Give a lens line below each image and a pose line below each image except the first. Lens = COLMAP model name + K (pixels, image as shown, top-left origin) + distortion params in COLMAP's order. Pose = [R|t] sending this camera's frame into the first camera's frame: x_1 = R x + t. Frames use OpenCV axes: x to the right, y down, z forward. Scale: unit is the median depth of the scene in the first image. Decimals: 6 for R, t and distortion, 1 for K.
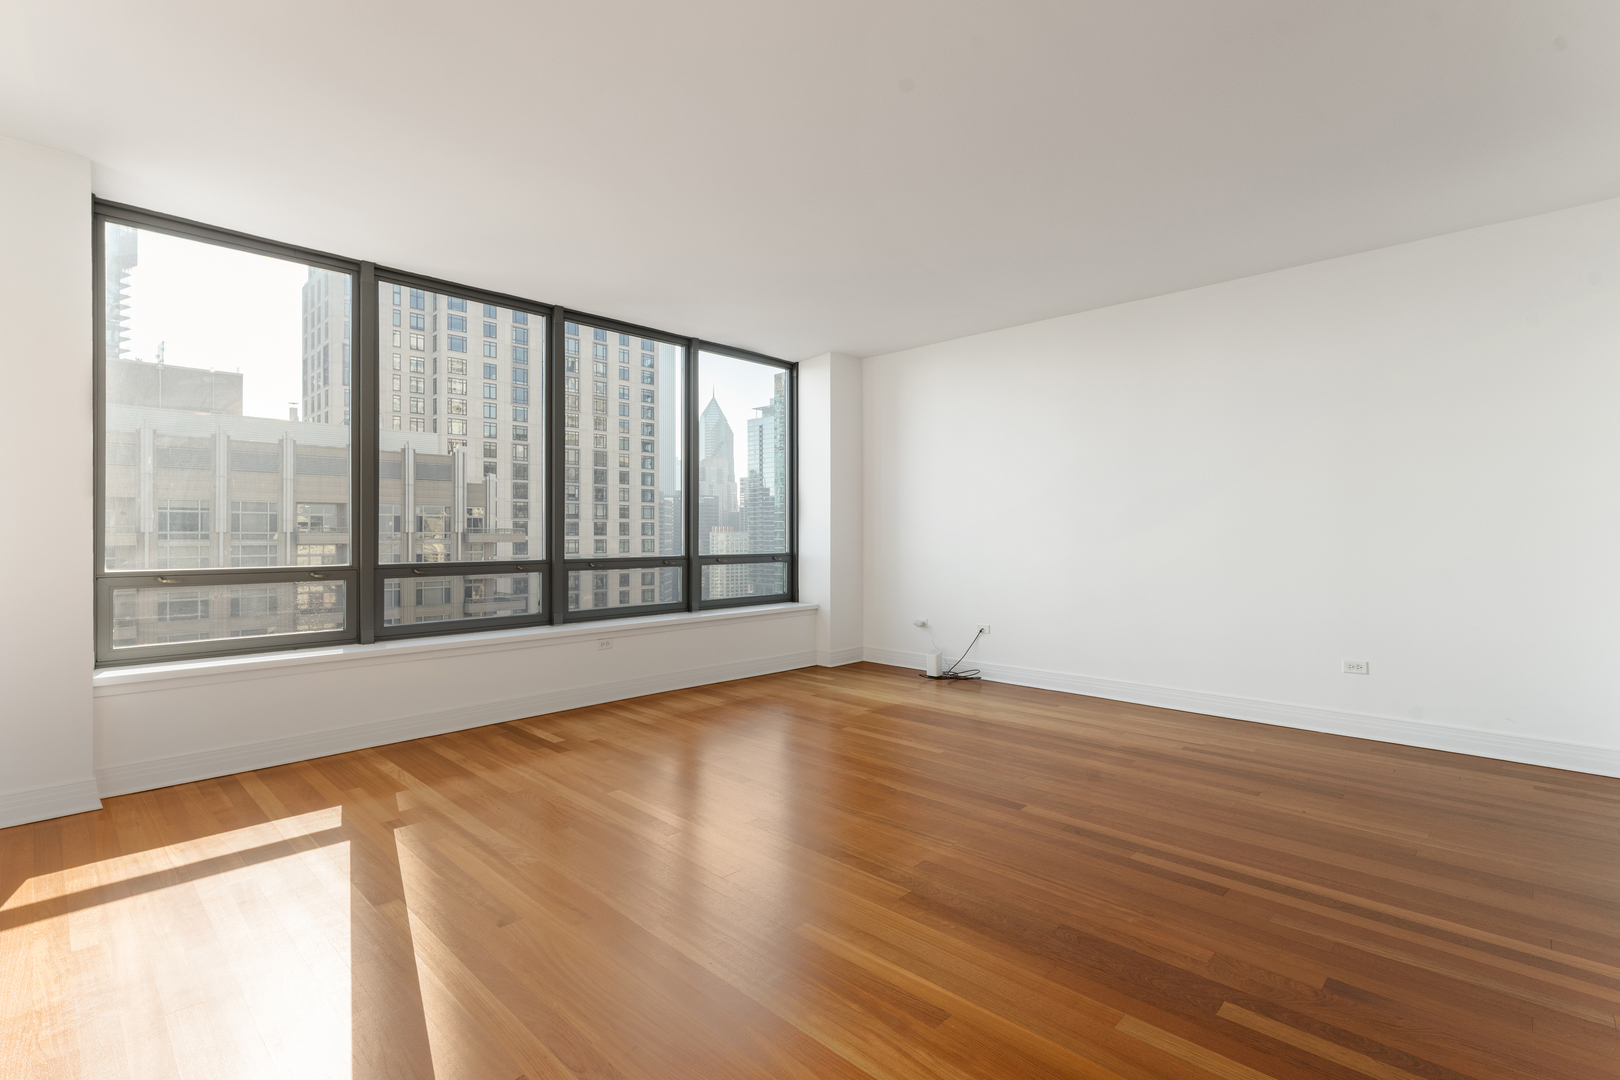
lens RADIAL K [[743.3, 0, 810.0], [0, 743.3, 540.0], [0, 0, 1]] dist [0.000505, 0.000076]
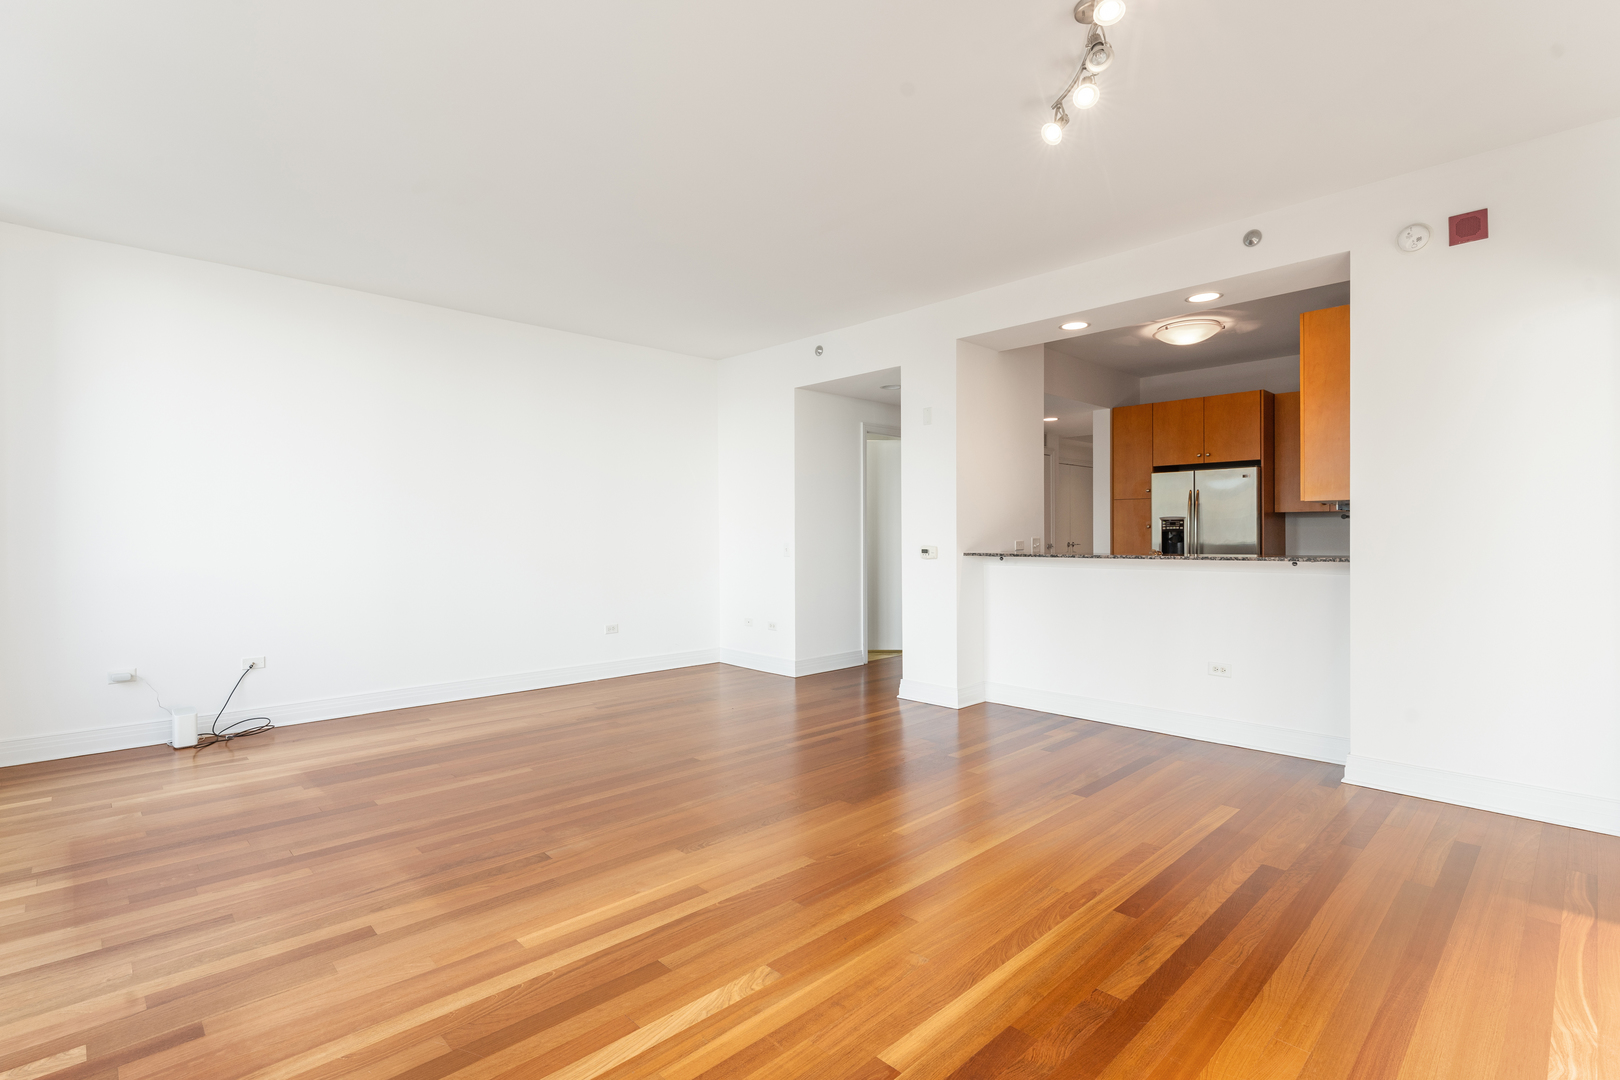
lens RADIAL K [[752.9, 0, 810.0], [0, 752.9, 540.0], [0, 0, 1]] dist [0.000532, 0.000074]
pose [[0.035690, -0.006057, 0.999345, -0.693557], [0.009360, 0.999940, 0.005727, -0.004048], [-0.999319, 0.009149, 0.035744, 0.564898]]
